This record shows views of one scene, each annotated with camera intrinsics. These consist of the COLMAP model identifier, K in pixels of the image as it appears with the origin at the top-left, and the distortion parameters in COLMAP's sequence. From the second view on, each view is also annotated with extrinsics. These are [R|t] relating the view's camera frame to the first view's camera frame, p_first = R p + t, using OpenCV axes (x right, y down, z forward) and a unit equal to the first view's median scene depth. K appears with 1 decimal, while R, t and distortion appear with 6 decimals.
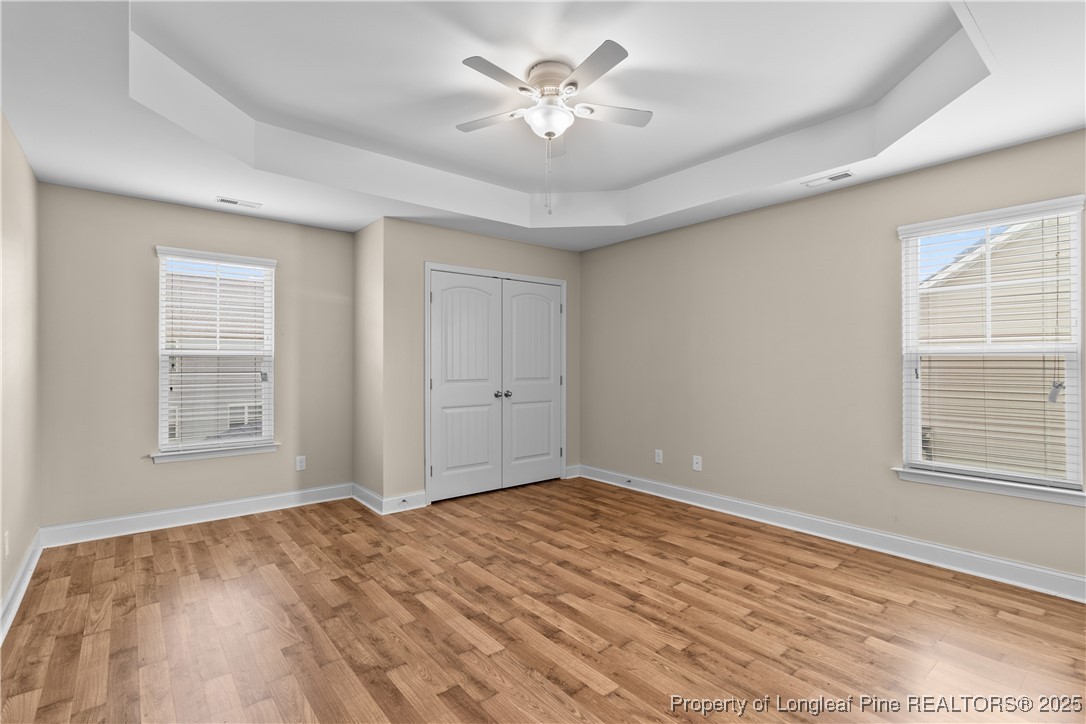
lens RADIAL K [[503.7, 0, 544.2], [0, 503.7, 358.4], [0, 0, 1]] dist [-0.000597, 0.000123]
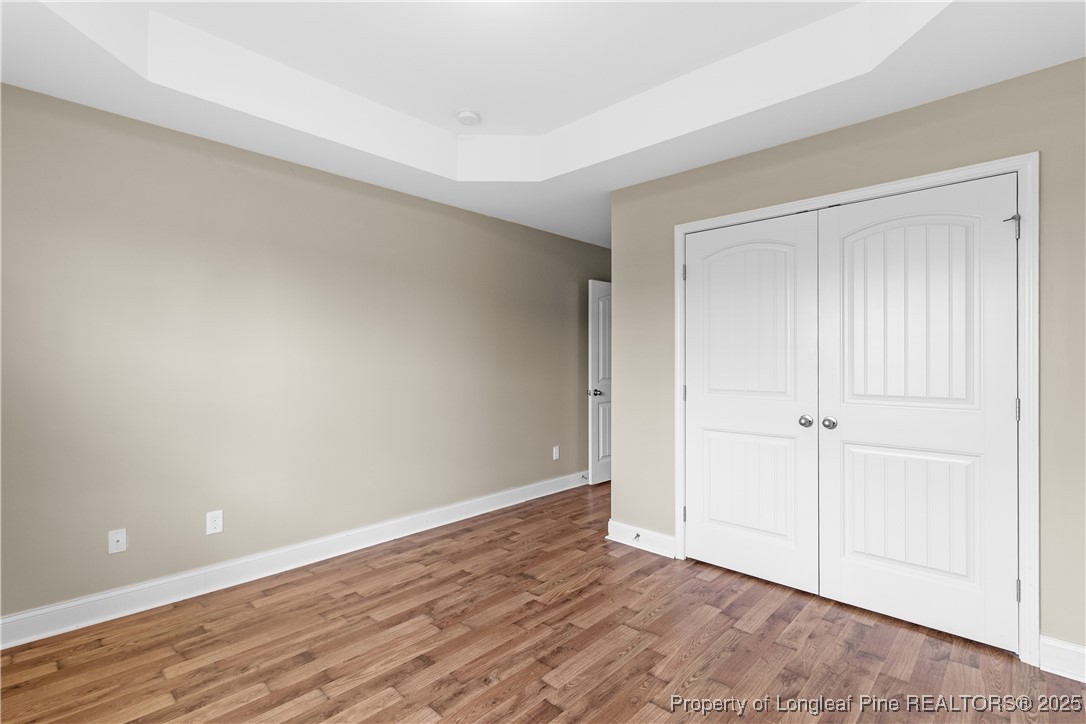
lens RADIAL K [[503.7, 0, 542.8], [0, 503.7, 365.8], [0, 0, 1]] dist [-0.000597, 0.000123]
pose [[0.124064, 0.002726, -0.992270, 0.416475], [-0.001190, 0.999996, 0.002598, 0.009303], [0.992273, 0.000858, 0.124067, 0.635238]]
